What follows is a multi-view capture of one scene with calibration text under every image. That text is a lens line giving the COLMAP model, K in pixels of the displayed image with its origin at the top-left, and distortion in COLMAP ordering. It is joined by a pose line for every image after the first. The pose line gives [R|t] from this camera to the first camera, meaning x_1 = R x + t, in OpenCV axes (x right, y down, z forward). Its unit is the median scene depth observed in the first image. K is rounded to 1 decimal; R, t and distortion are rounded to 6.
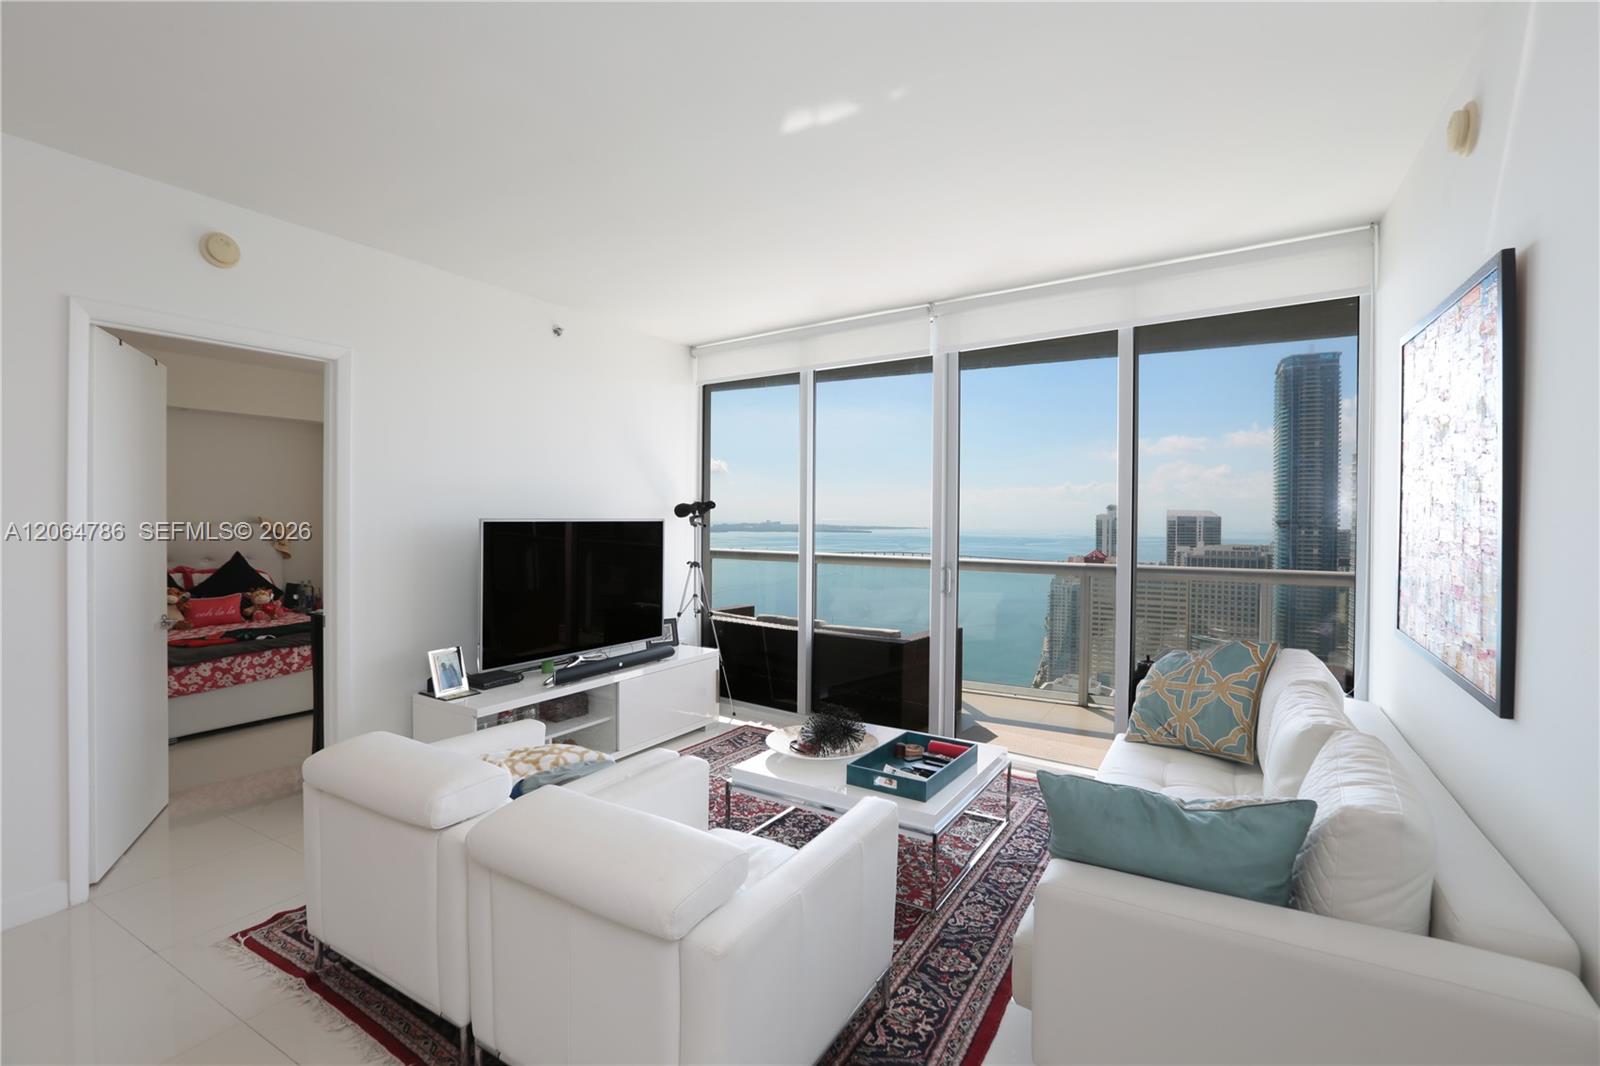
lens RADIAL K [[730.2, 0, 805.4], [0, 730.2, 524.8], [0, 0, 1]] dist [-0.033080, -0.000053]
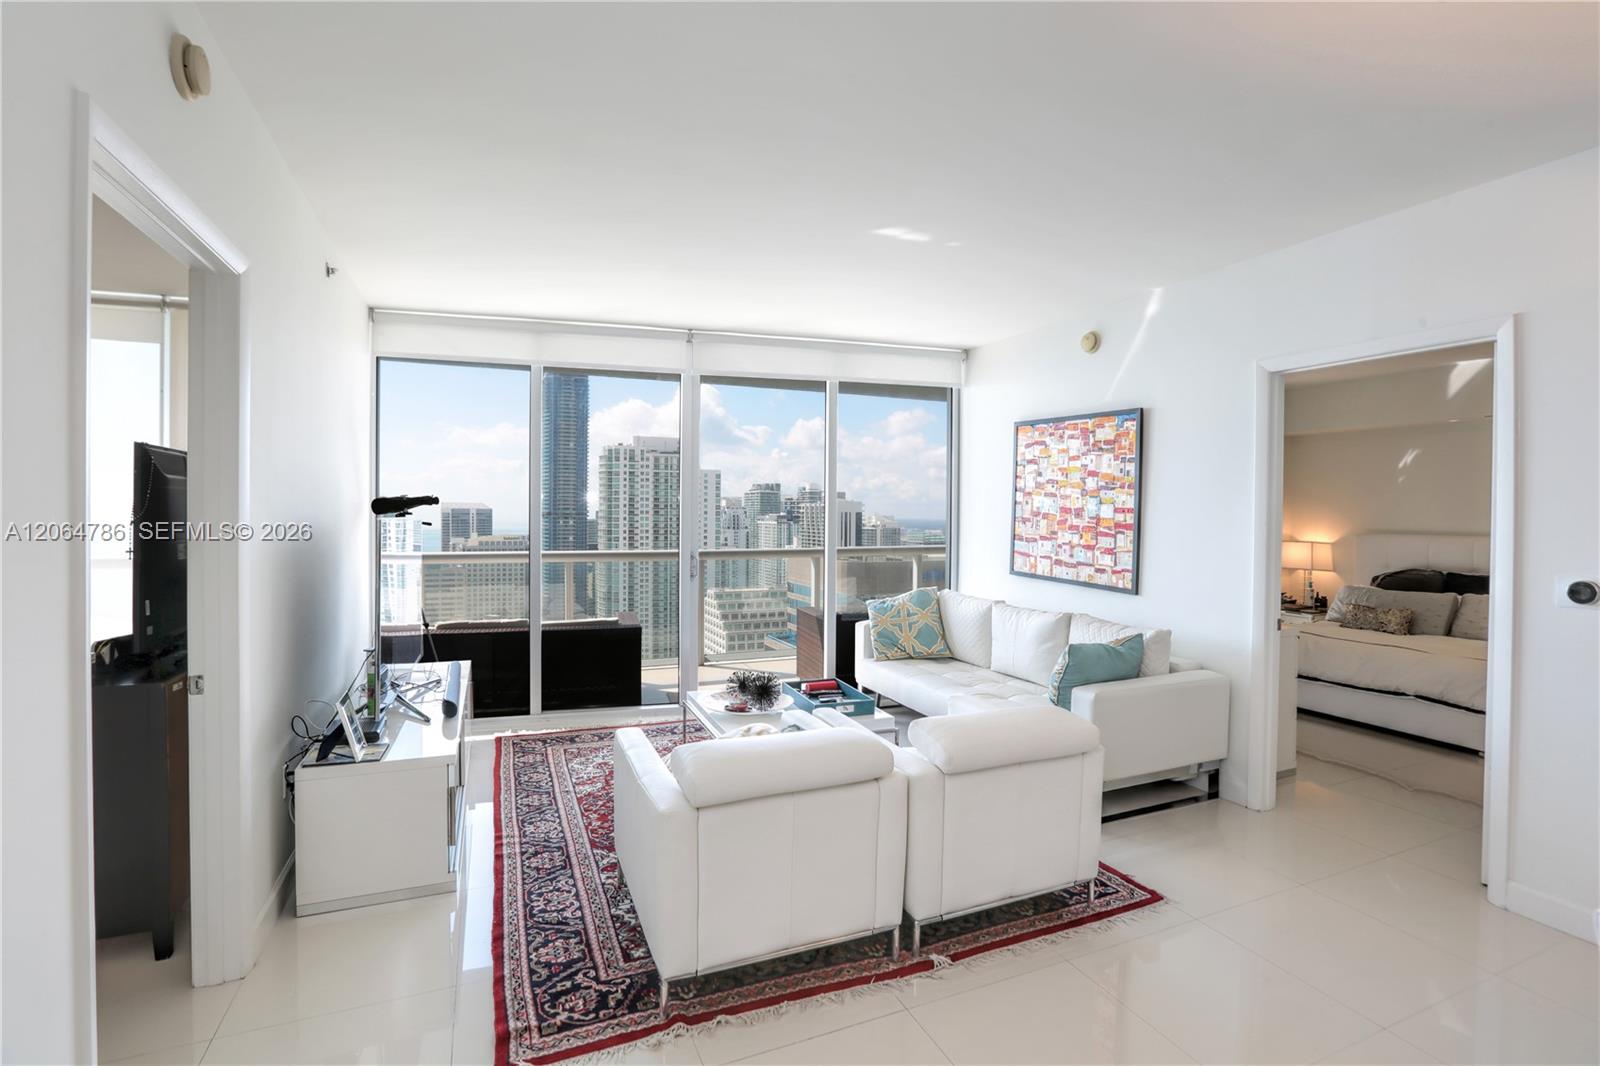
lens RADIAL K [[730.2, 0, 805.4], [0, 730.2, 524.8], [0, 0, 1]] dist [-0.033080, -0.000053]
pose [[0.596590, -0.013072, 0.802440, -0.645892], [0.003797, 0.999902, 0.013466, -0.006355], [-0.802537, -0.004987, 0.596581, 0.153568]]
